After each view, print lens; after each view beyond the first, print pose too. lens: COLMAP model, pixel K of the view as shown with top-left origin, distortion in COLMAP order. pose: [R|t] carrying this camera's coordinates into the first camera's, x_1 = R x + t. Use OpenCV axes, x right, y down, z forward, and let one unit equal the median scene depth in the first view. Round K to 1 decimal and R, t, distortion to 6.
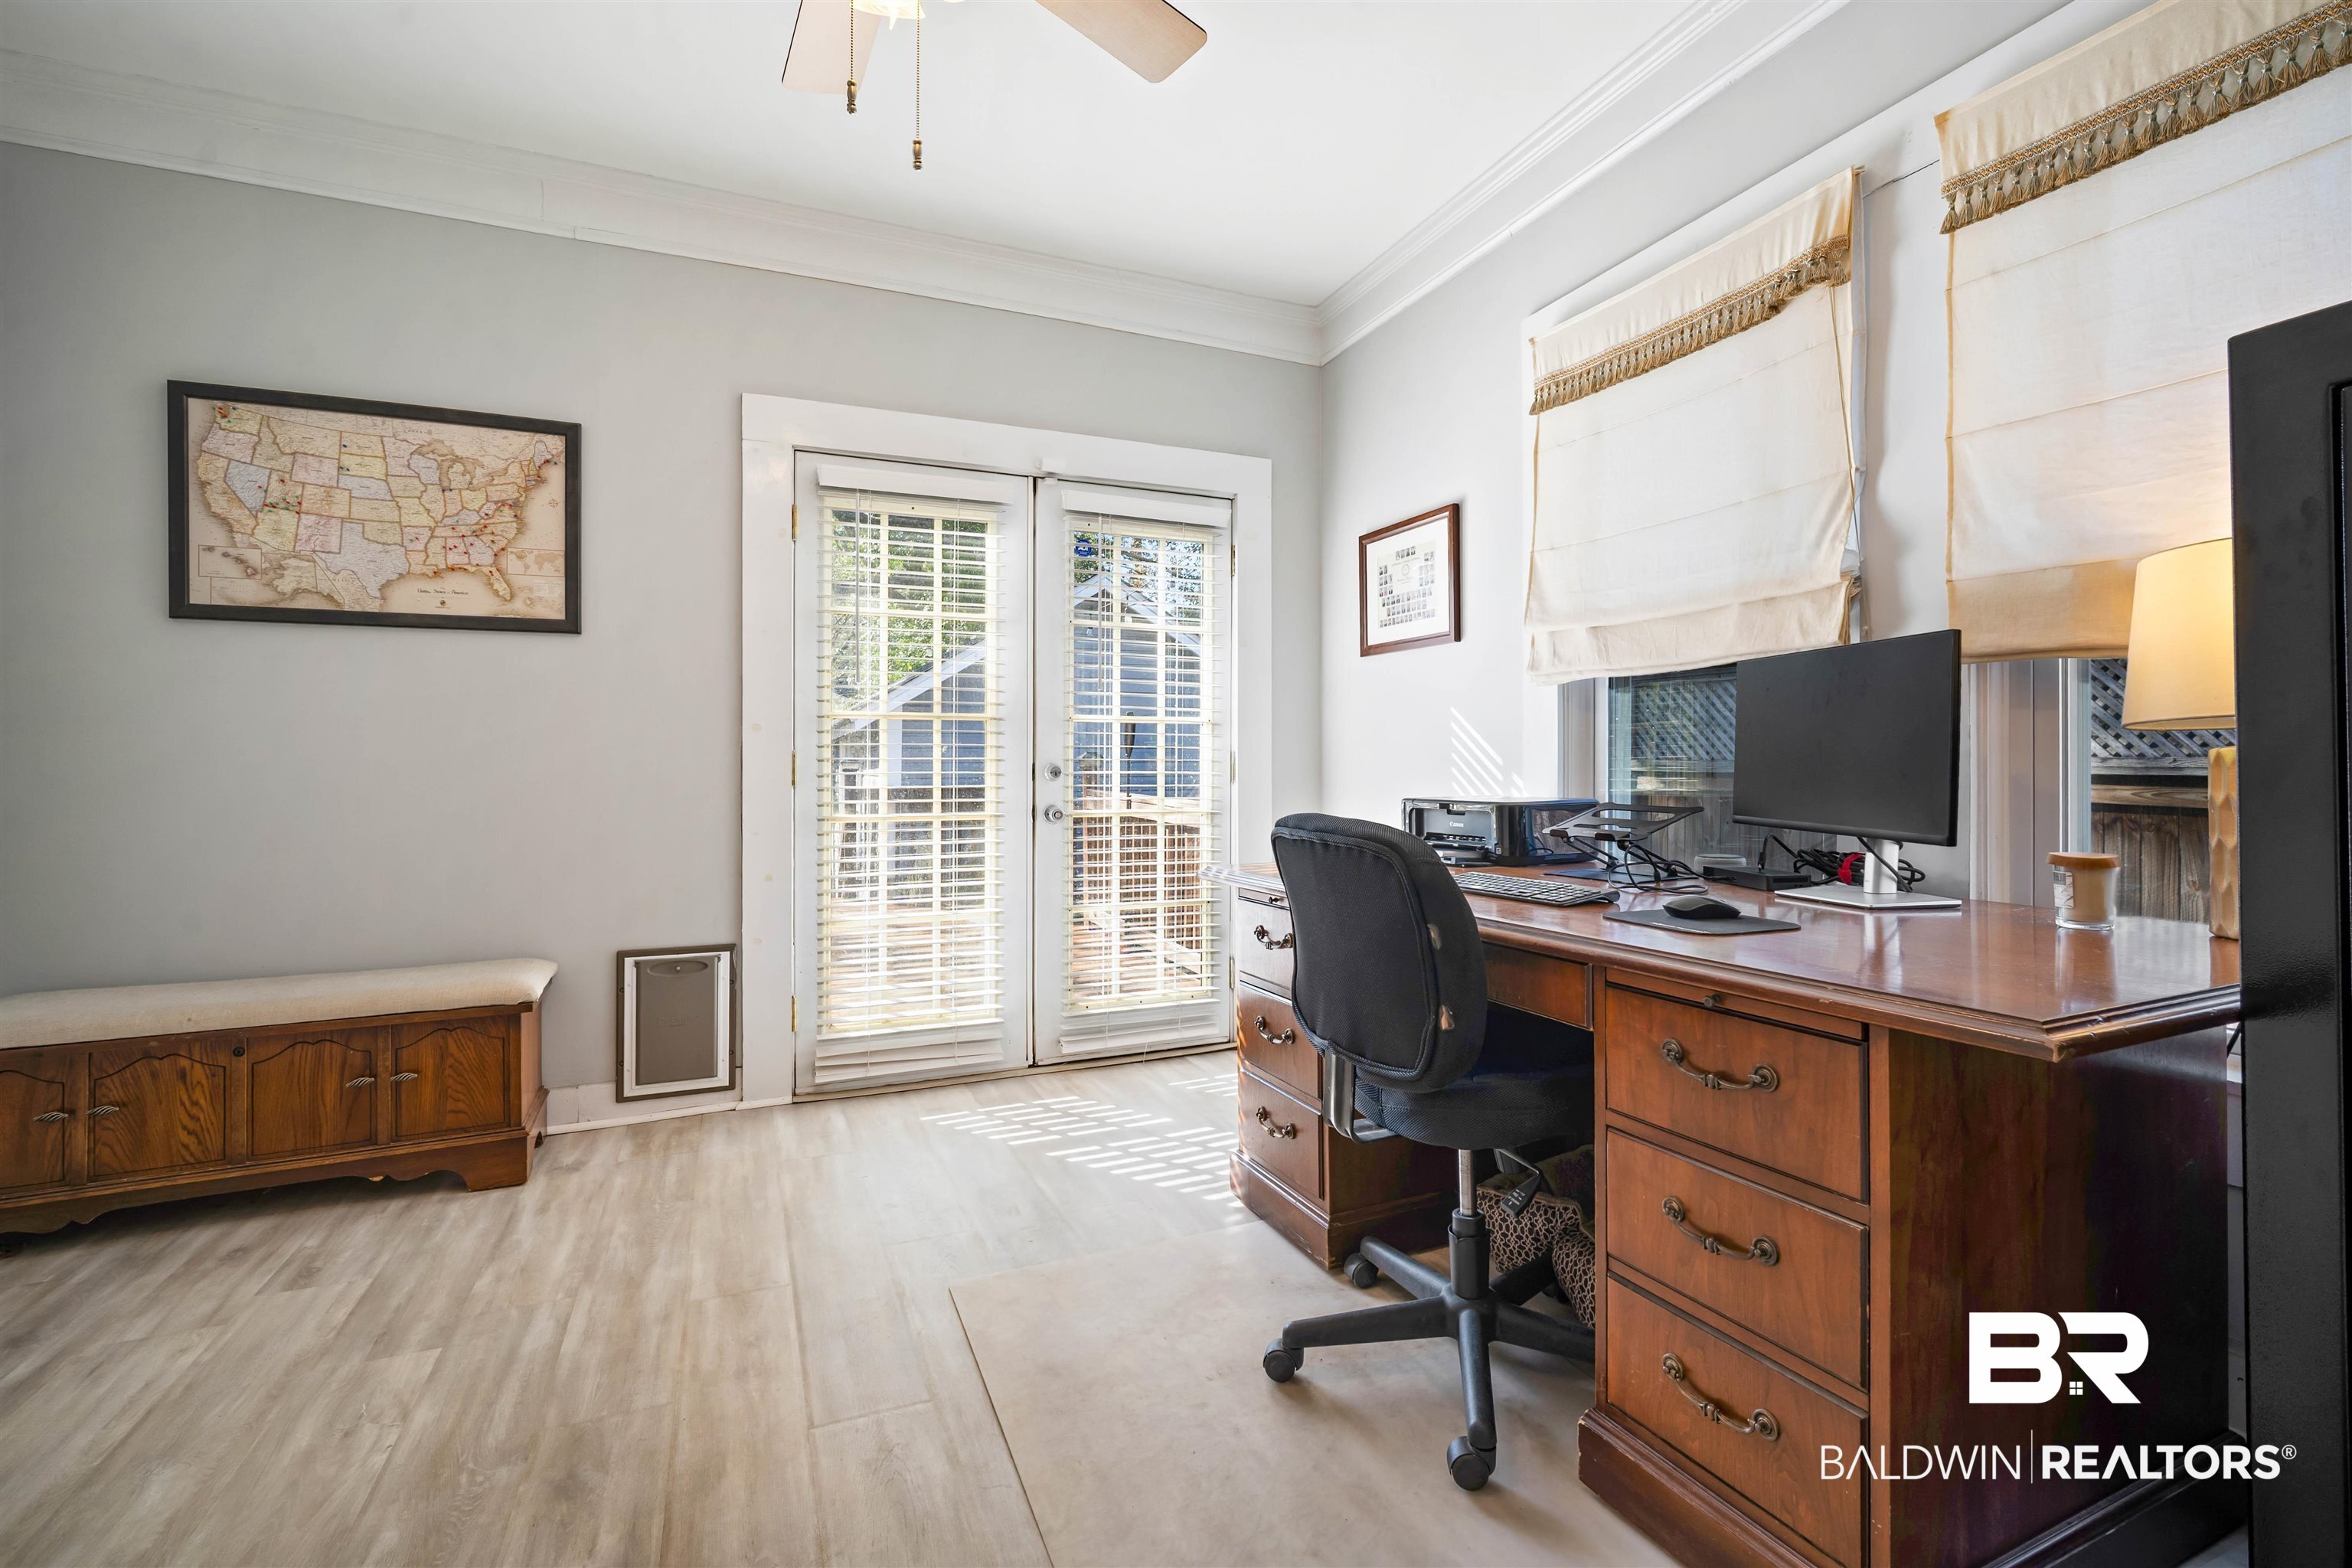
lens RADIAL K [[1039.9, 0, 1182.8], [0, 1039.9, 765.3], [0, 0, 1]] dist [-0.007759, 0.002935]
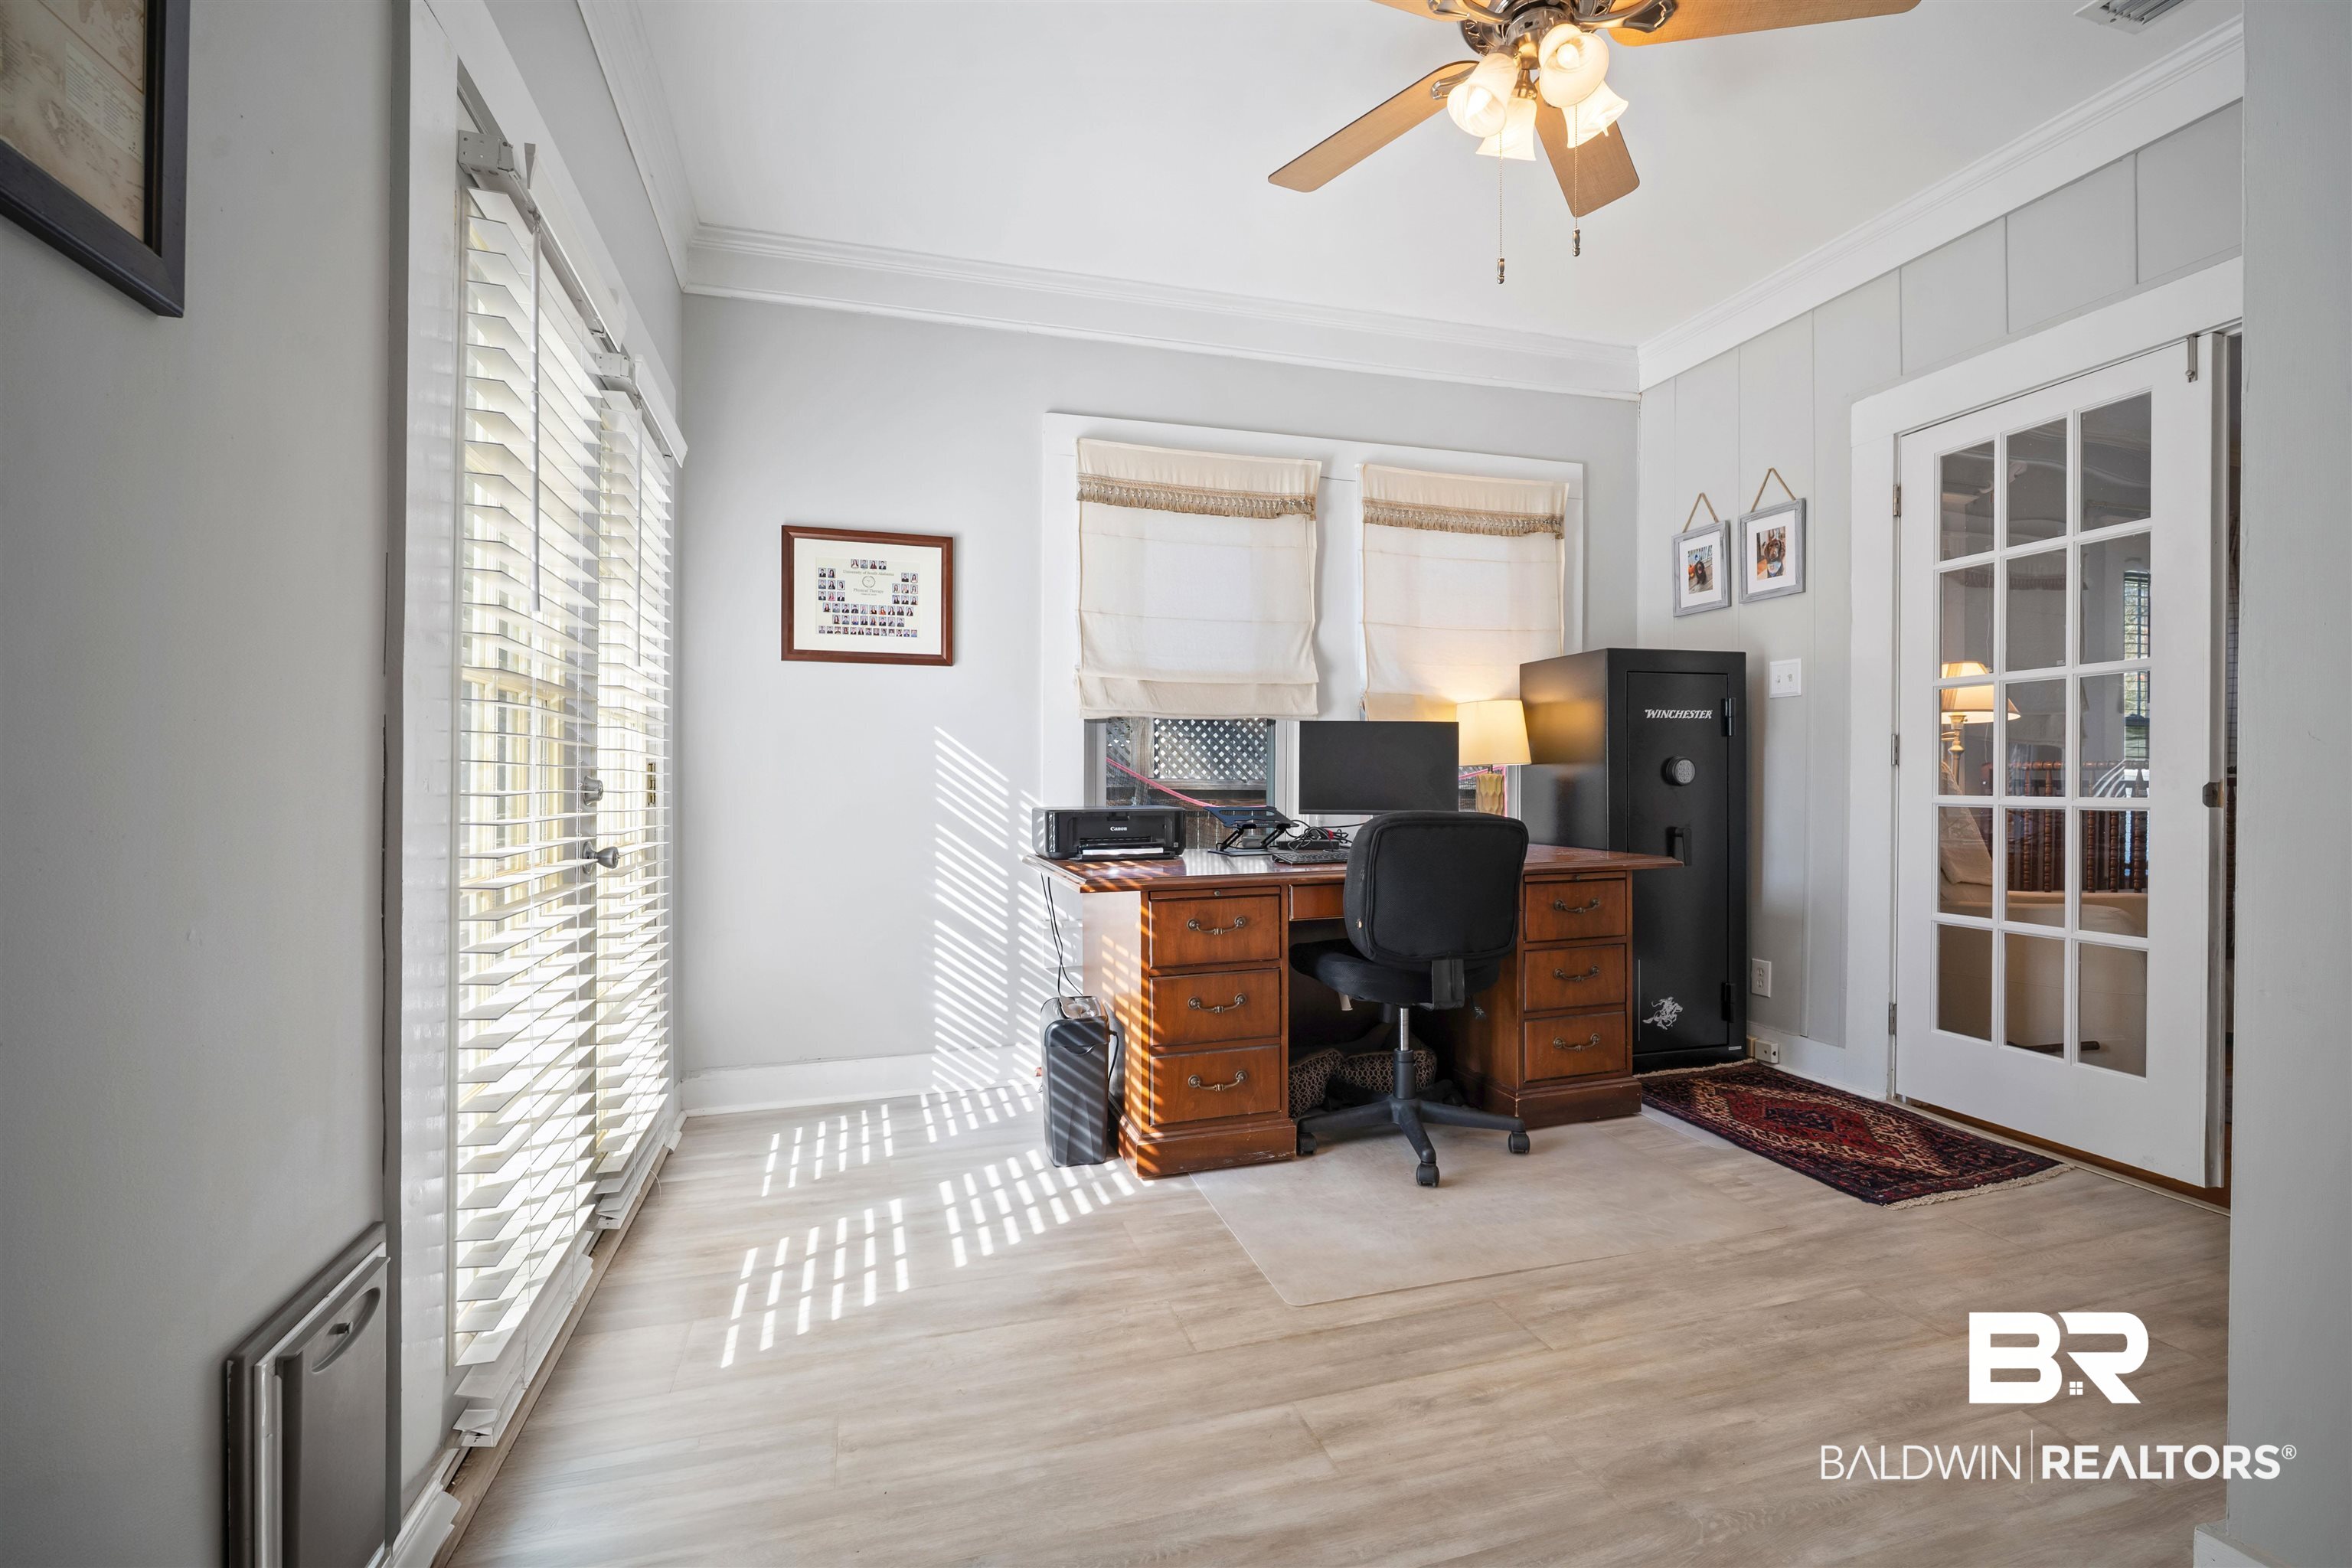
lens RADIAL K [[1039.9, 0, 1179.6], [0, 1039.9, 789.1], [0, 0, 1]] dist [-0.007759, 0.002935]
pose [[0.119906, -0.005484, 0.992770, -0.916521], [0.002316, 0.999984, 0.005244, 0.003911], [-0.992783, 0.001671, 0.119917, 0.749591]]
